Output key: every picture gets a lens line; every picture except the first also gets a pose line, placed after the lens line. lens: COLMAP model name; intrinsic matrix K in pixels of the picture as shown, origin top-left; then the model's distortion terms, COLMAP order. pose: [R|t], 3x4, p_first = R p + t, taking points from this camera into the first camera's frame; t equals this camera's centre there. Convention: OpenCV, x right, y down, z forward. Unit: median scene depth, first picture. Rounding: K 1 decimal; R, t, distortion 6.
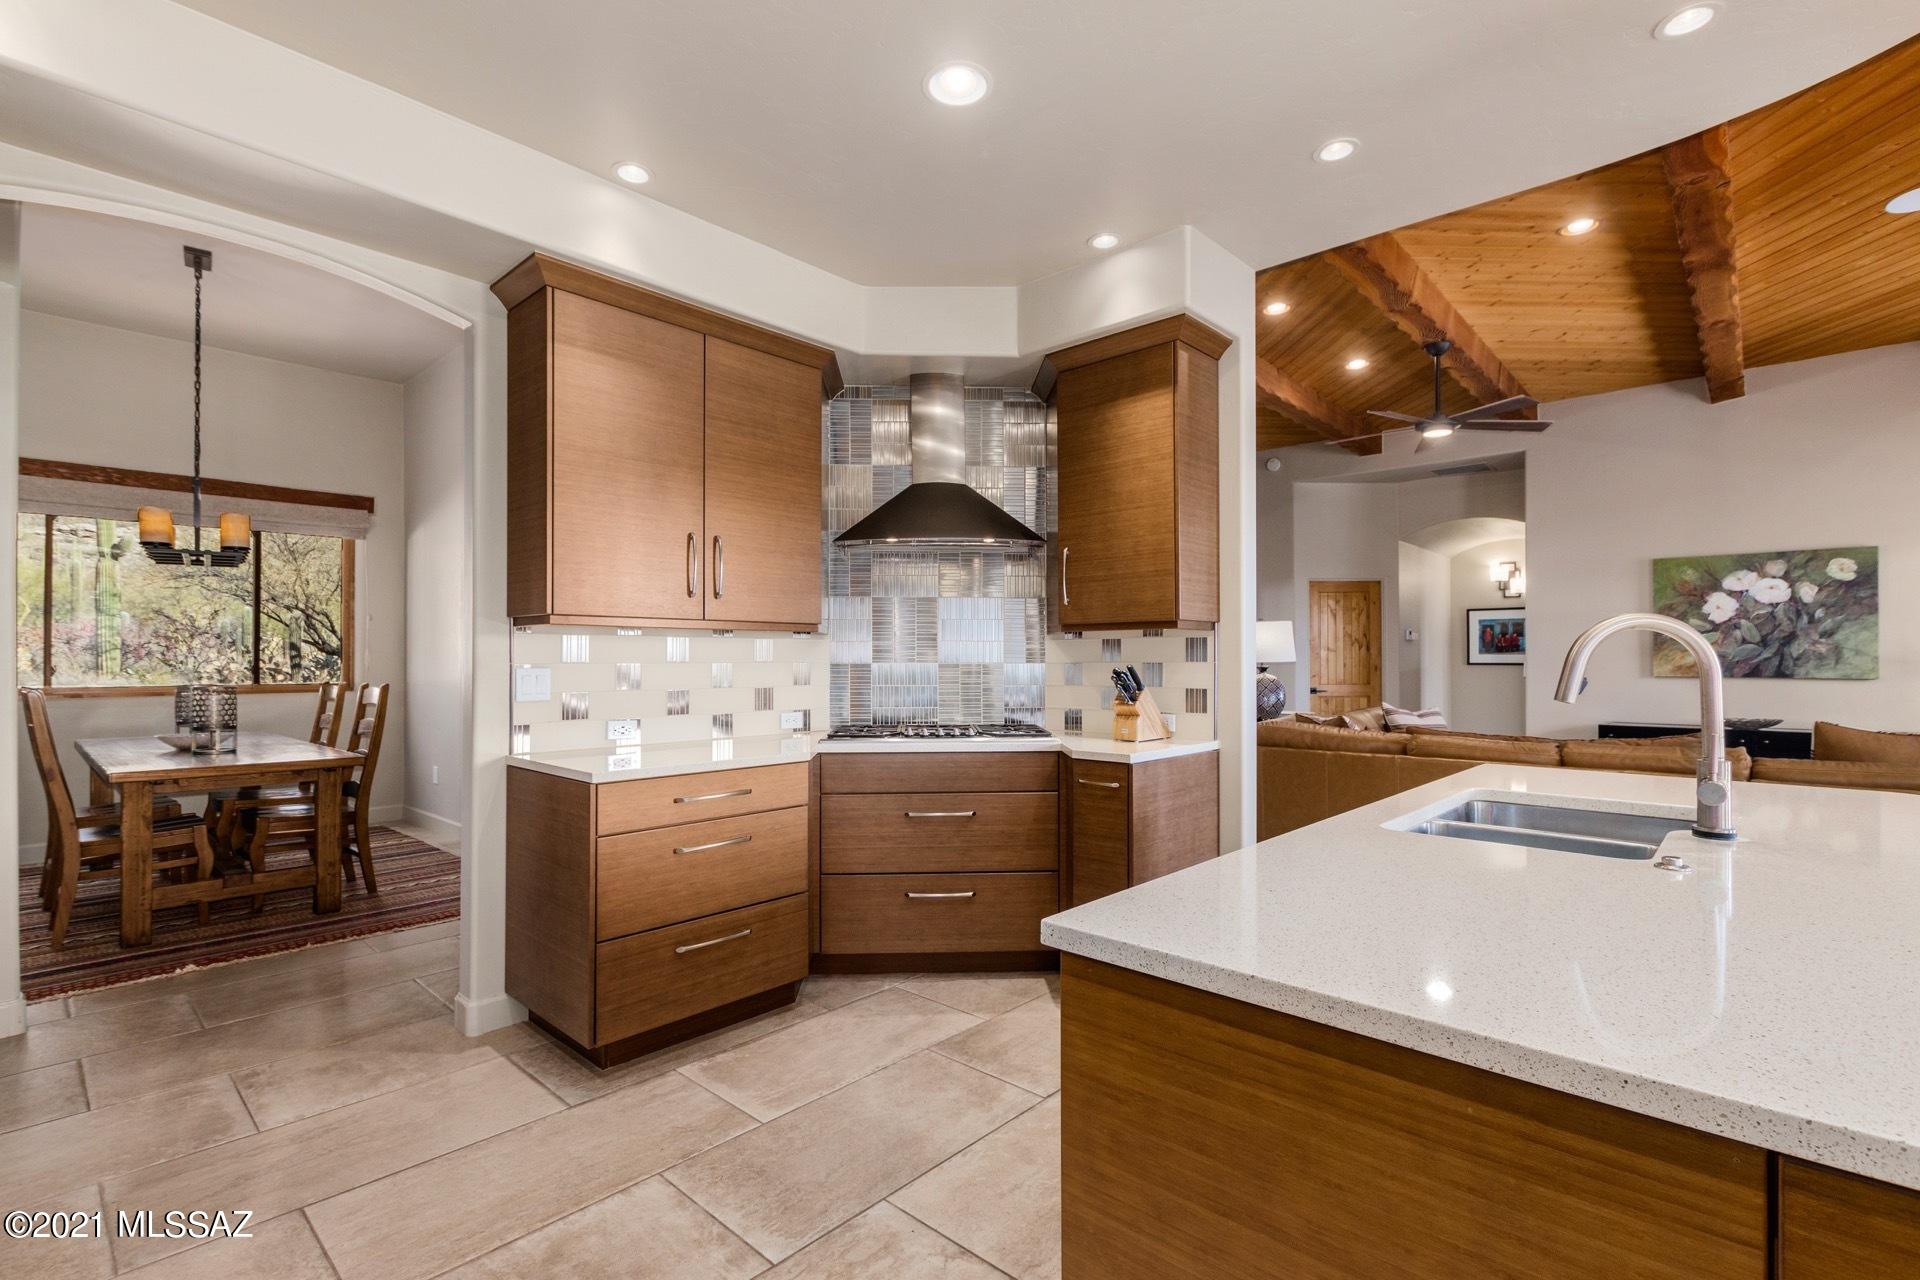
lens RADIAL K [[883.9, 0, 959.2], [0, 883.9, 648.6], [0, 0, 1]] dist [0.001727, -0.001464]
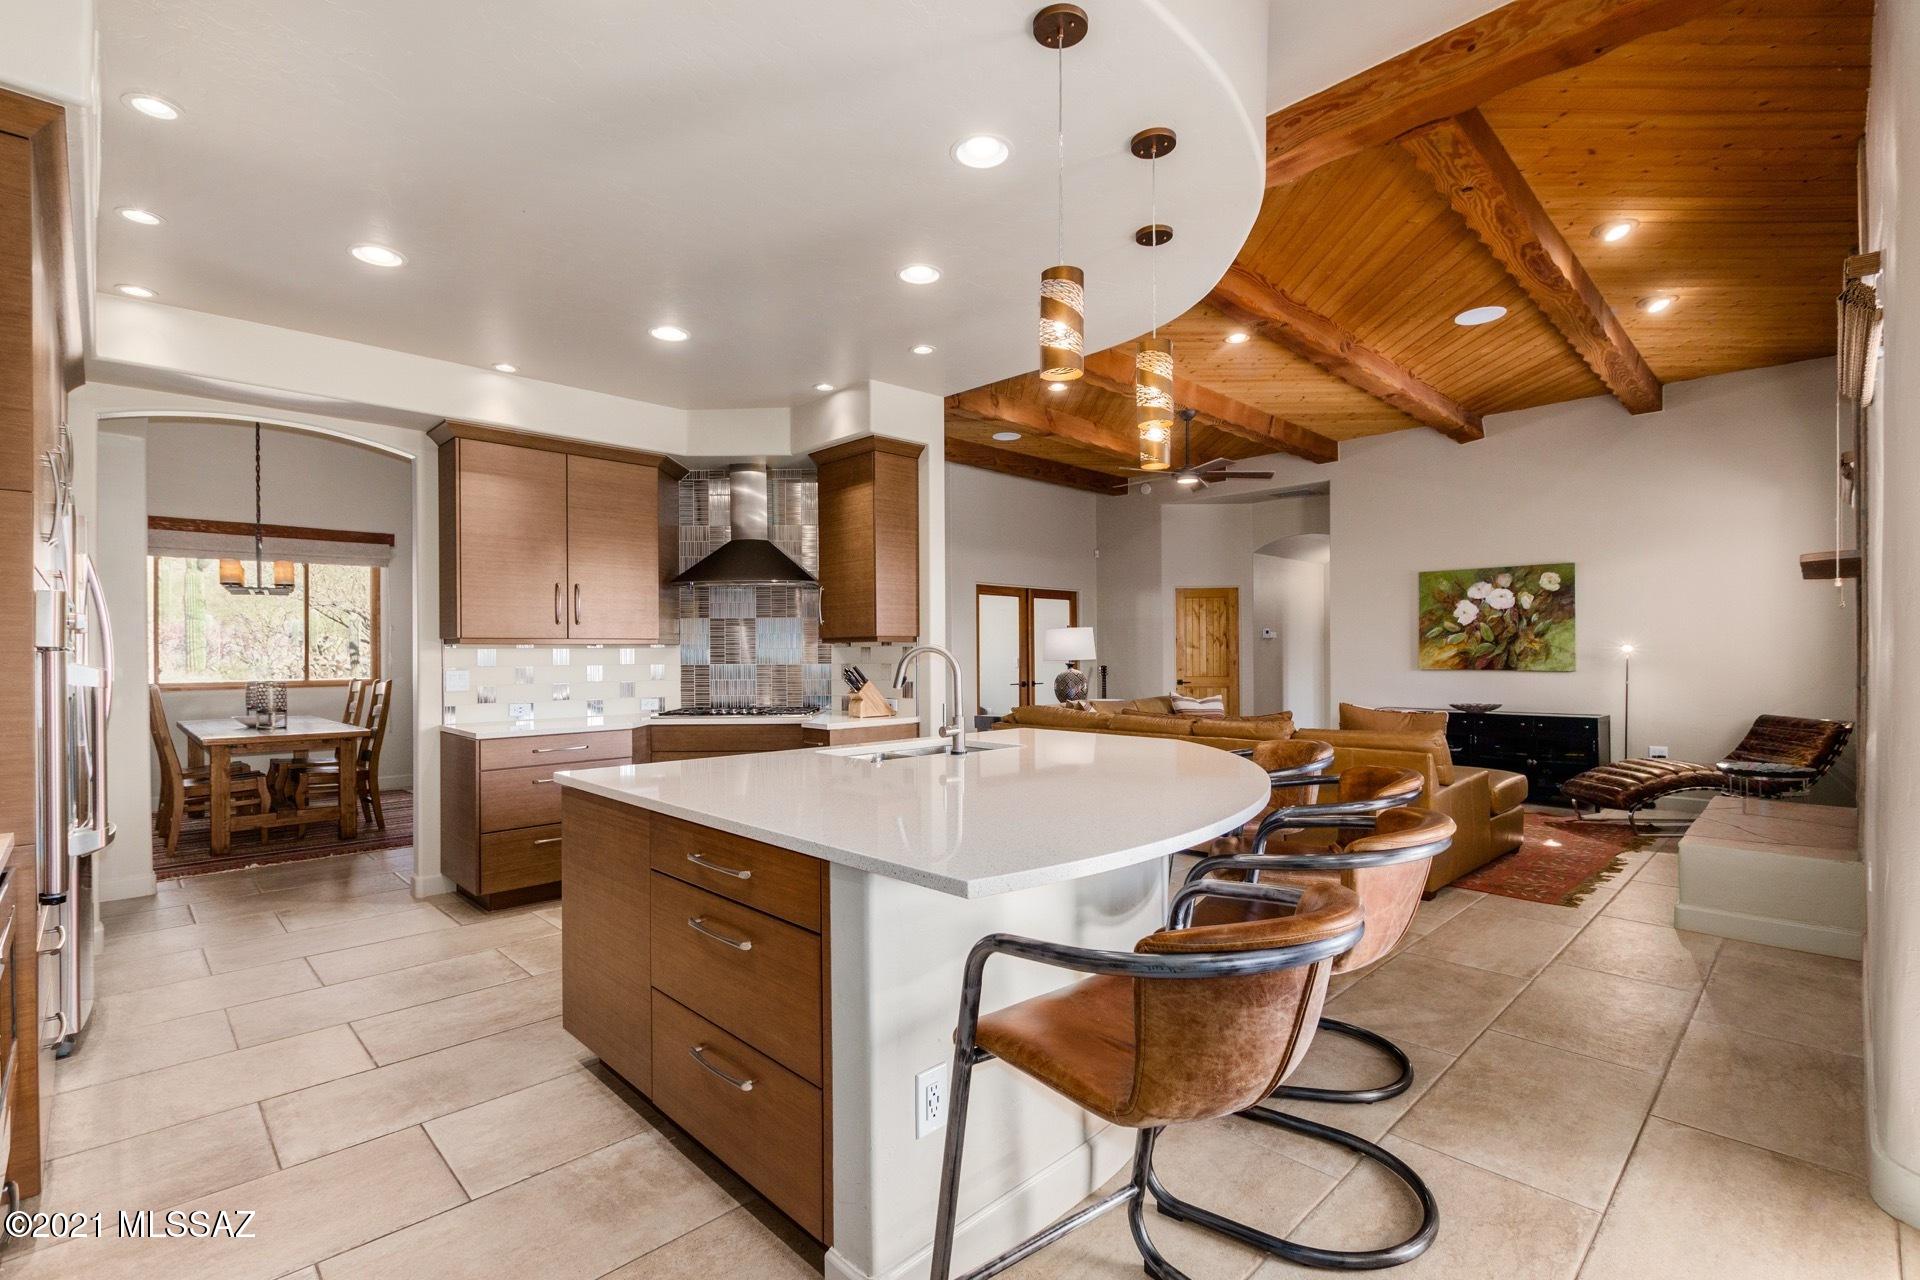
lens RADIAL K [[883.9, 0, 960.4], [0, 883.9, 646.7], [0, 0, 1]] dist [0.001727, -0.001464]
pose [[0.998640, -0.005632, -0.051837, 0.350773], [0.005970, 0.999962, 0.006374, -0.017374], [0.051799, -0.006675, 0.998635, -0.376039]]
